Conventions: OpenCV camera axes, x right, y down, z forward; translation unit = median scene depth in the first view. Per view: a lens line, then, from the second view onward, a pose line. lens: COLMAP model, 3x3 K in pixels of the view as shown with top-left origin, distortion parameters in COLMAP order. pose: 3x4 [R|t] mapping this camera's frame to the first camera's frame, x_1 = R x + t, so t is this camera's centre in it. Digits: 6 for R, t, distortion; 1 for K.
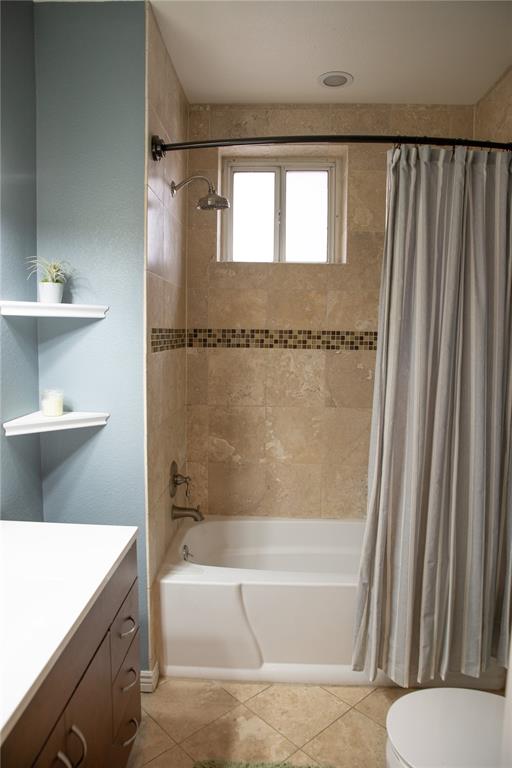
lens RADIAL K [[524.4, 0, 256.0], [0, 524.4, 384.0], [0, 0, 1]] dist [-0.123426, 0.076292]
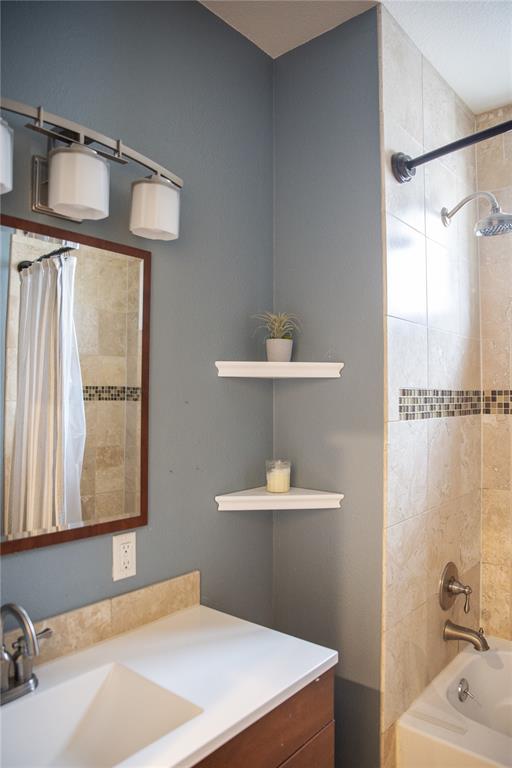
lens RADIAL K [[524.4, 0, 256.0], [0, 524.4, 384.0], [0, 0, 1]] dist [-0.123426, 0.076292]
pose [[0.773781, -0.027455, -0.632858, 0.102099], [-0.053621, 0.992636, -0.108623, -0.014779], [0.631180, 0.117985, 0.766610, 0.213006]]
